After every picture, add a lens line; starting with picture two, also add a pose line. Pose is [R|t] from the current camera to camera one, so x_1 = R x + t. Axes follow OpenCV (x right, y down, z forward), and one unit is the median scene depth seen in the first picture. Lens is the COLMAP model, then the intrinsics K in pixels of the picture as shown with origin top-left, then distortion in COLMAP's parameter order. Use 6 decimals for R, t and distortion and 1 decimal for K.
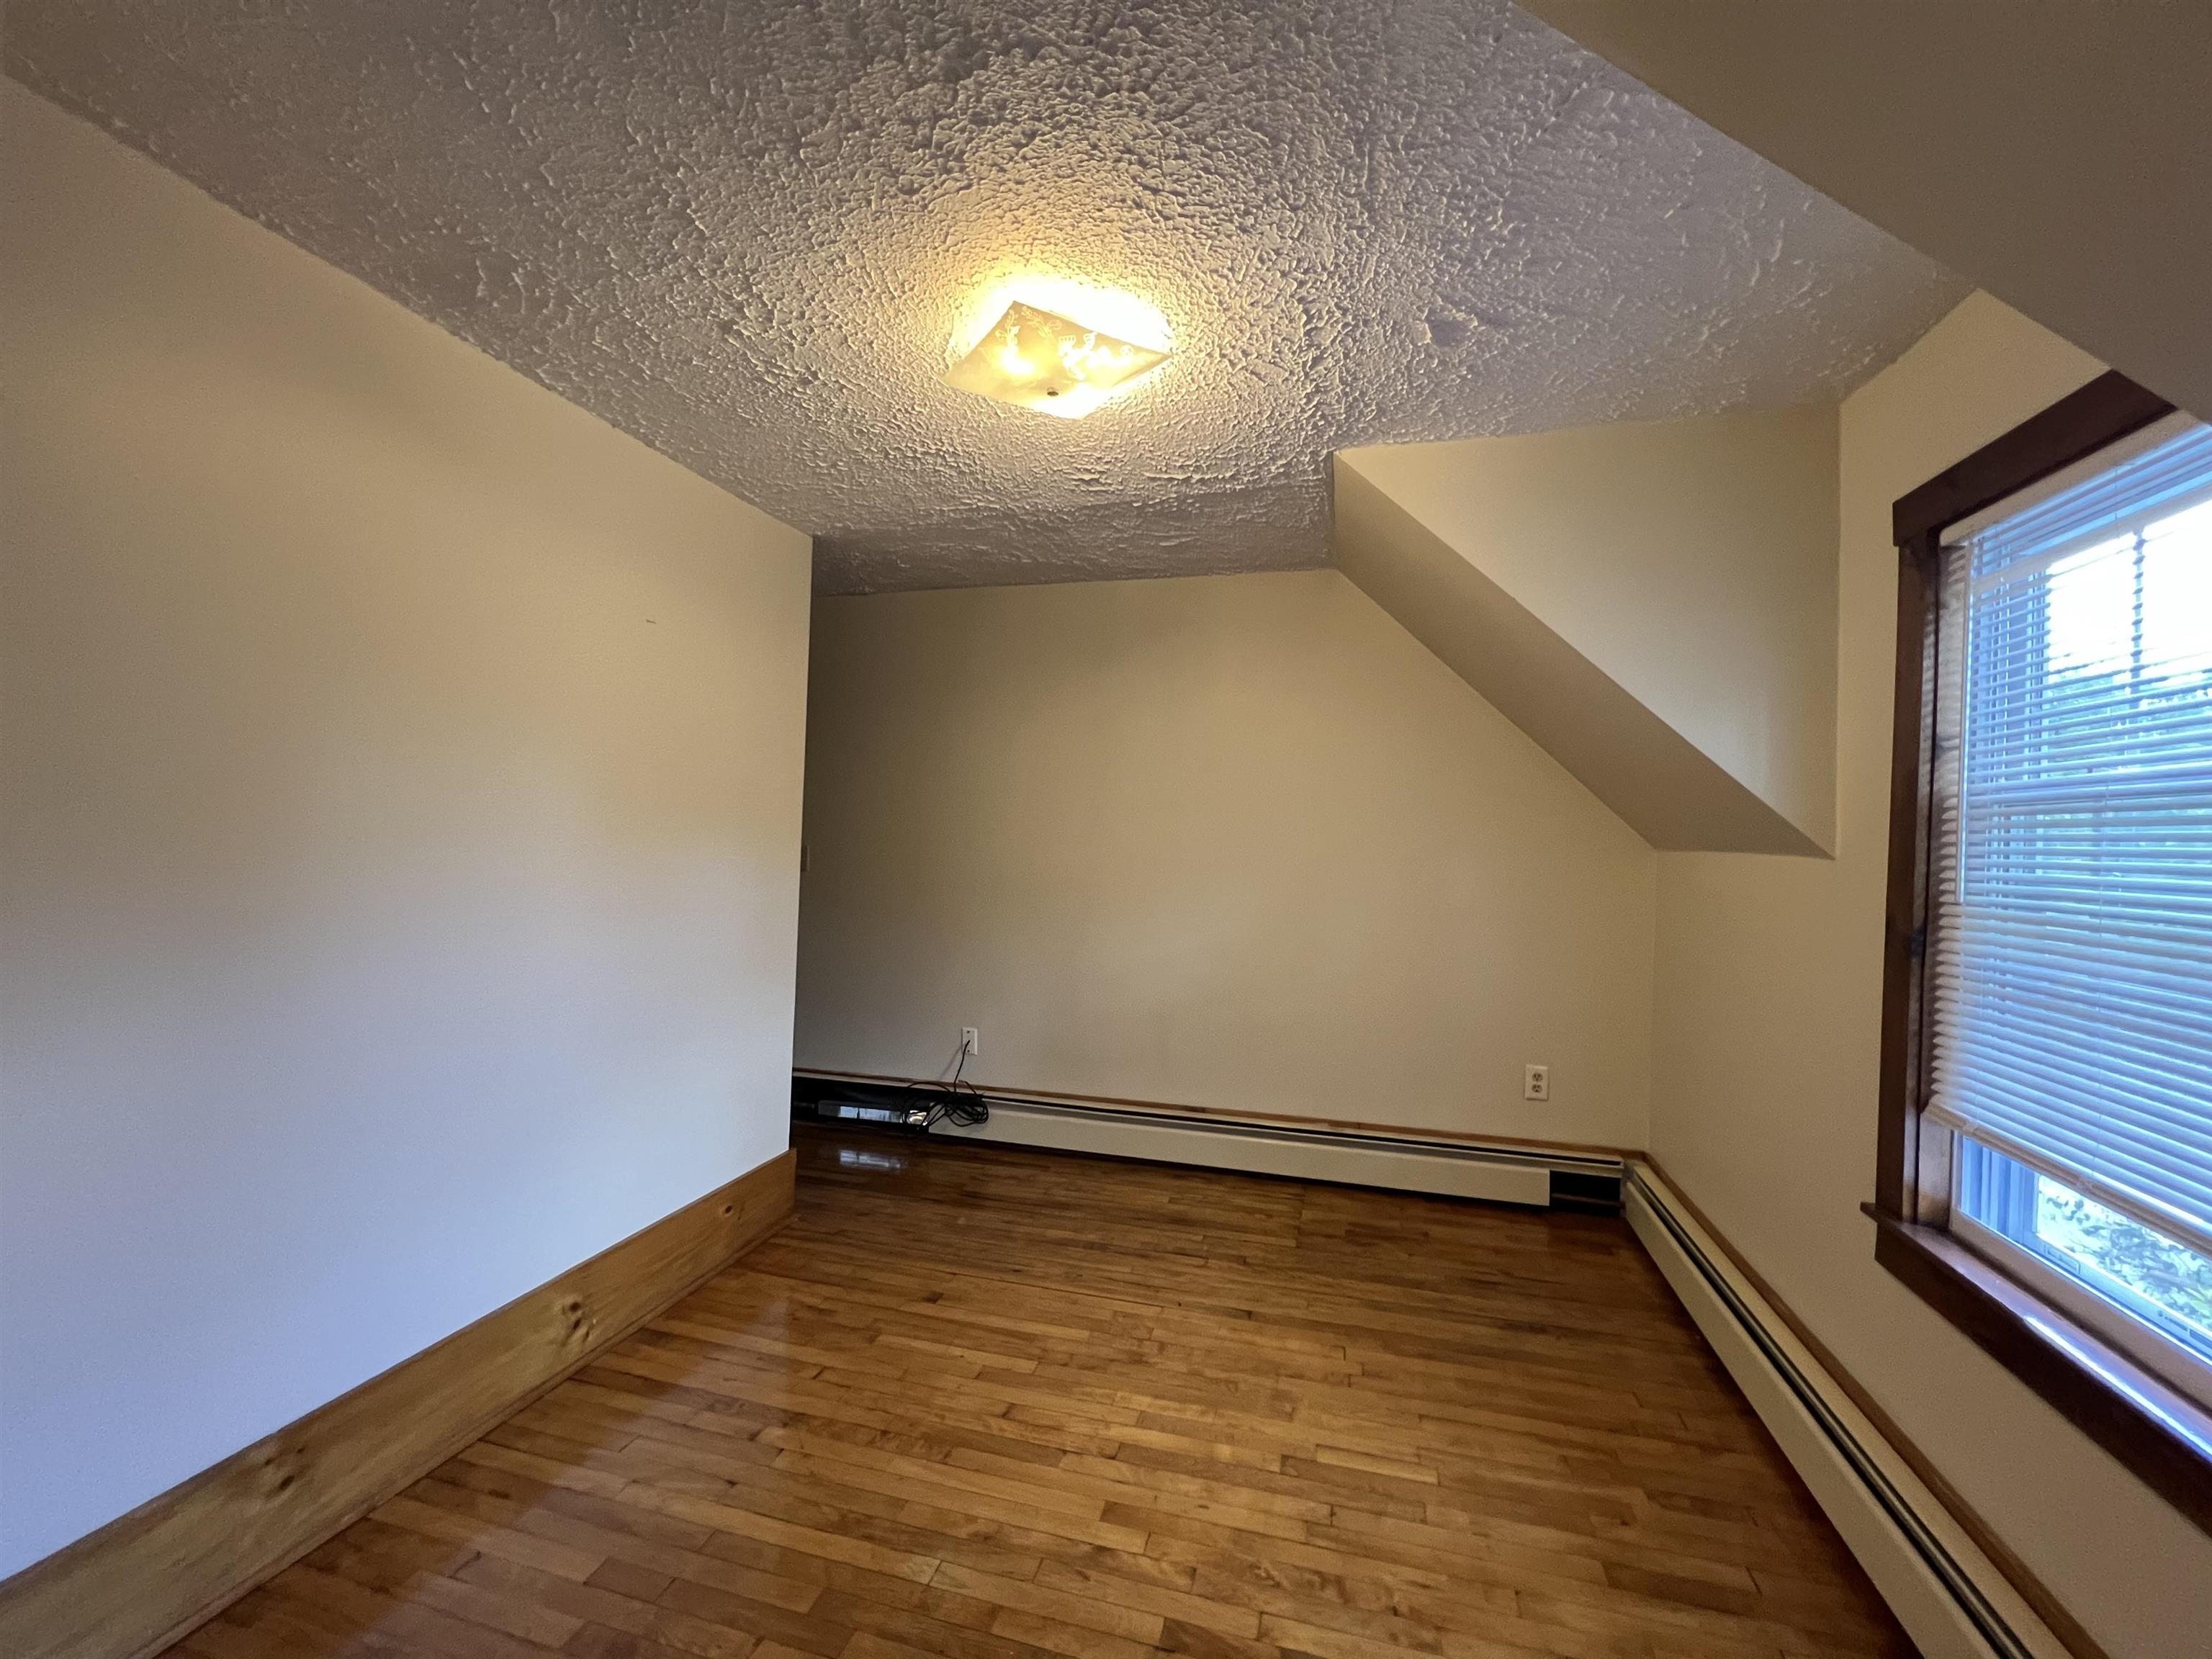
lens RADIAL K [[888.5, 0, 1110.8], [0, 888.5, 816.3], [0, 0, 1]] dist [-0.001089, 0.000325]
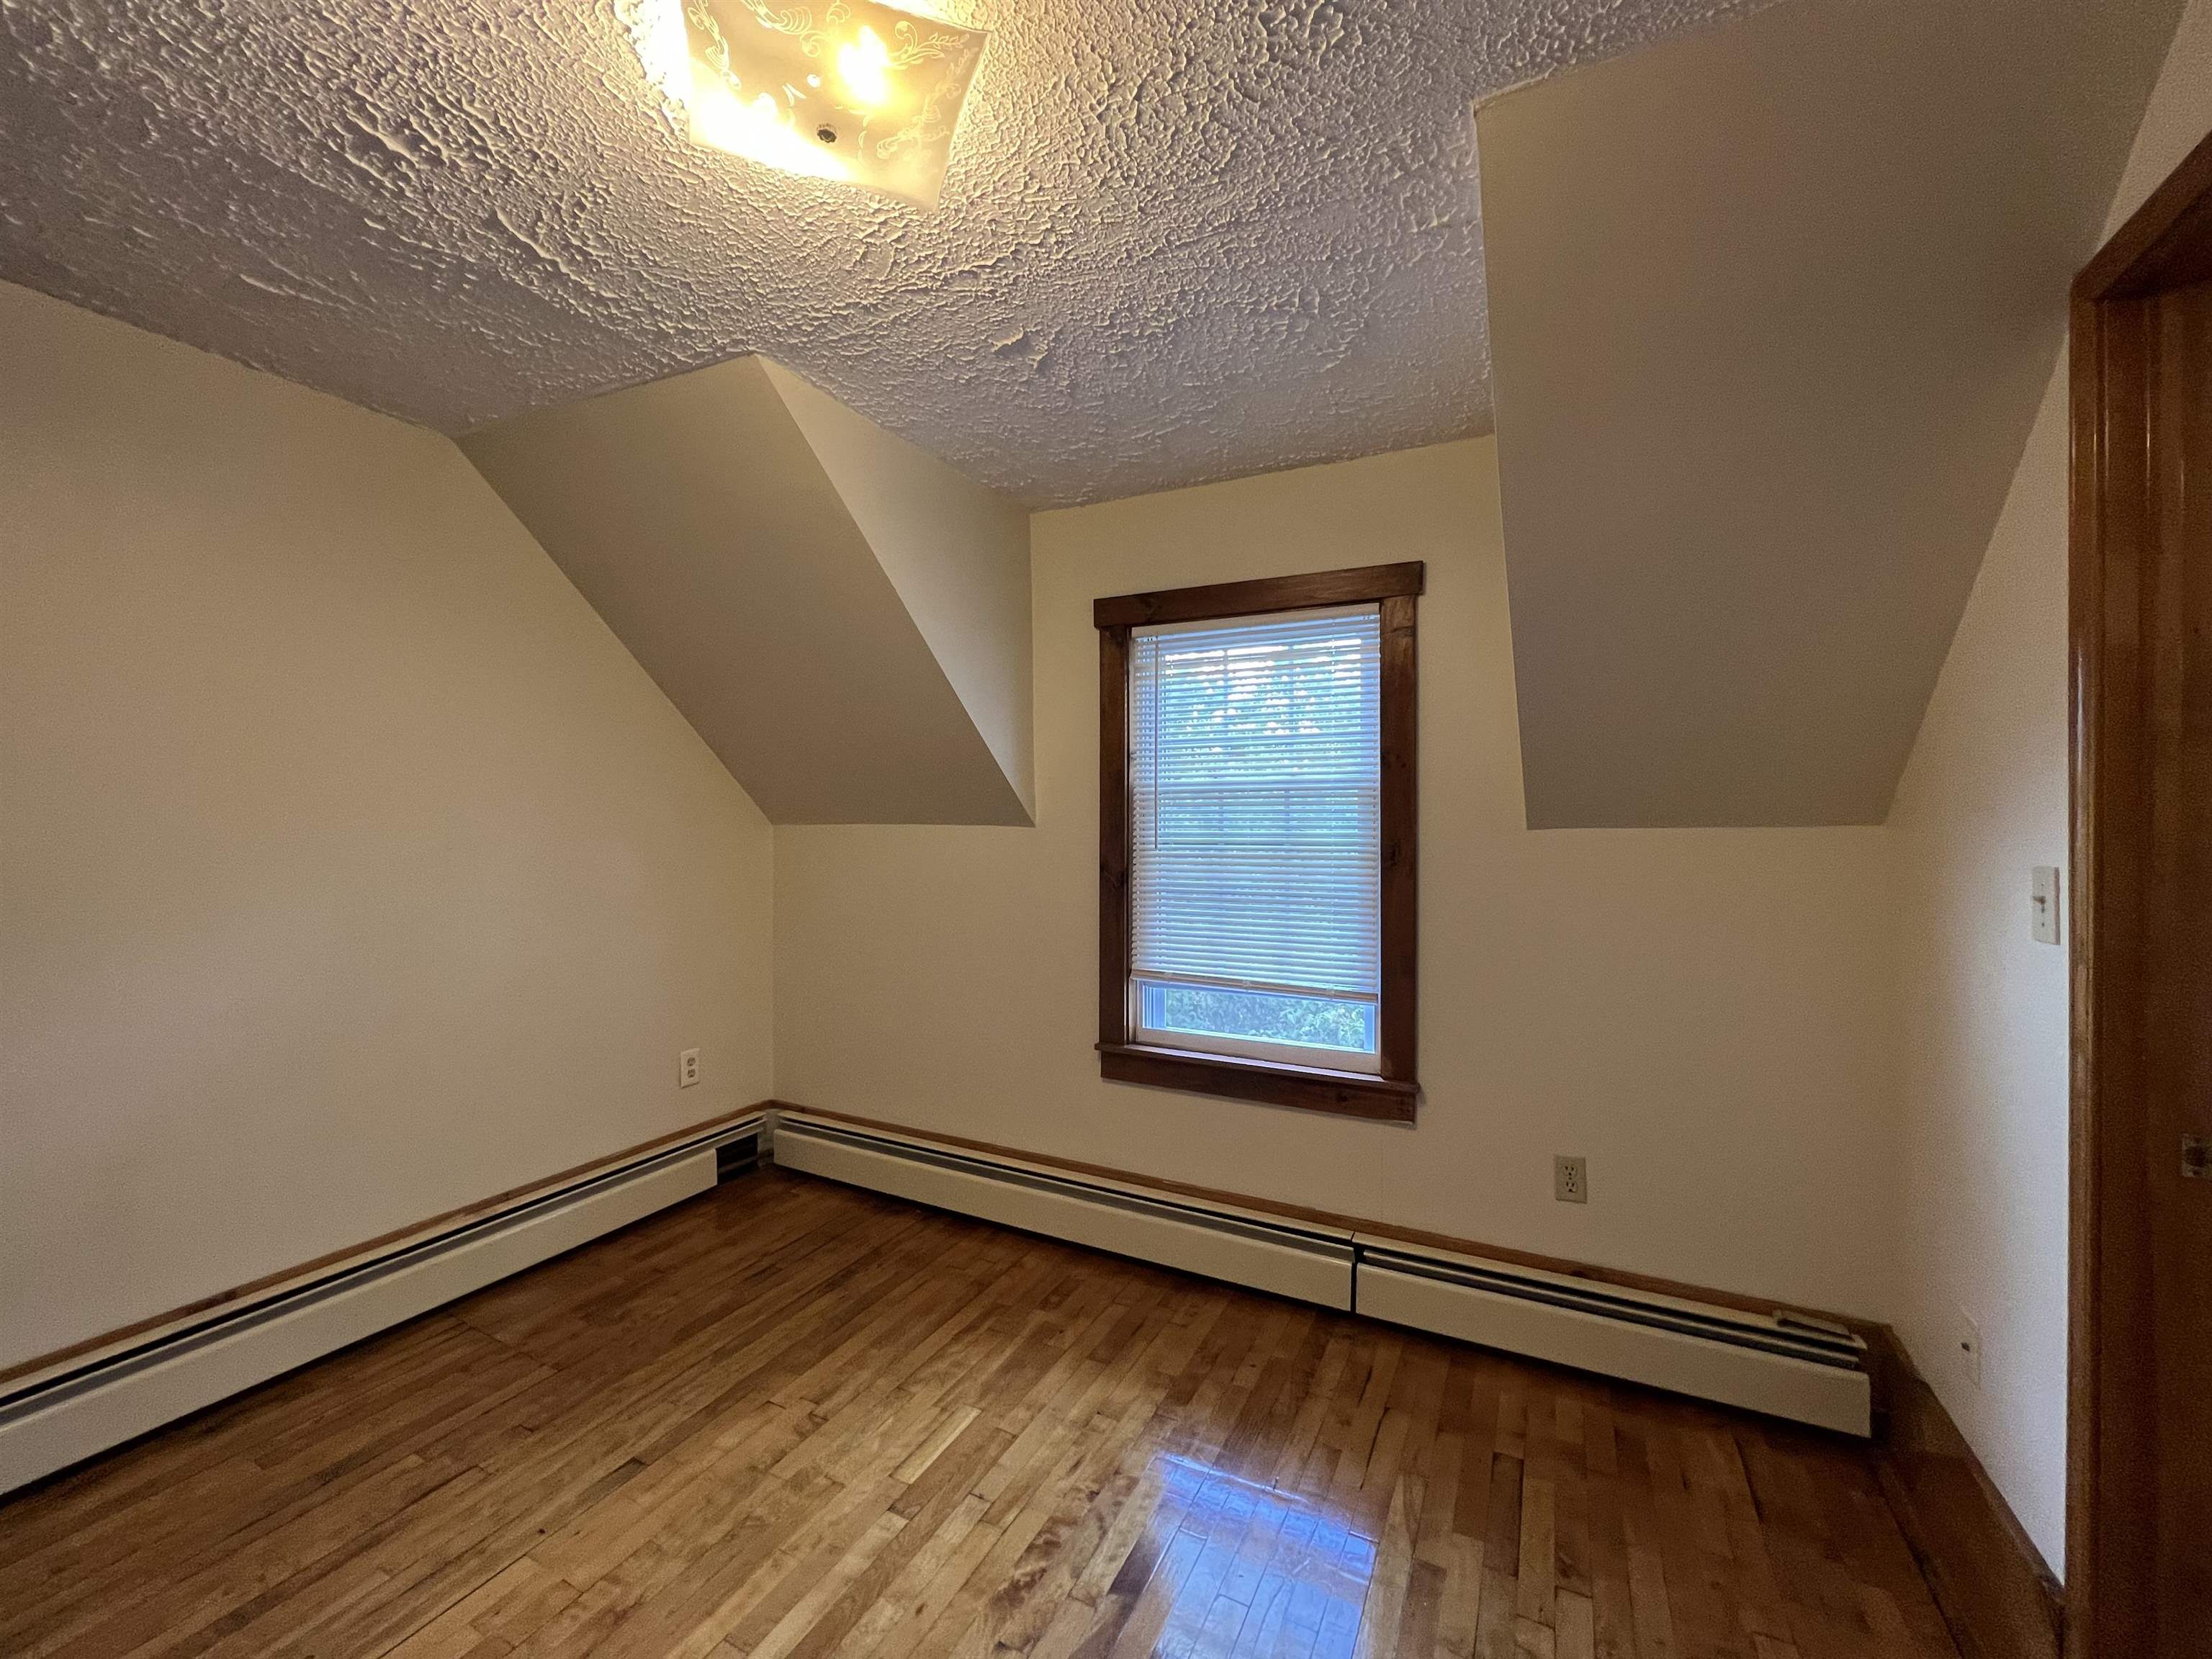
lens RADIAL K [[888.5, 0, 1109.4], [0, 888.5, 820.1], [0, 0, 1]] dist [-0.001089, 0.000325]
pose [[0.193819, -0.018196, 0.980869, -0.543641], [-0.018525, 0.999582, 0.022203, 0.001756], [-0.980862, -0.022474, 0.193401, 0.541285]]
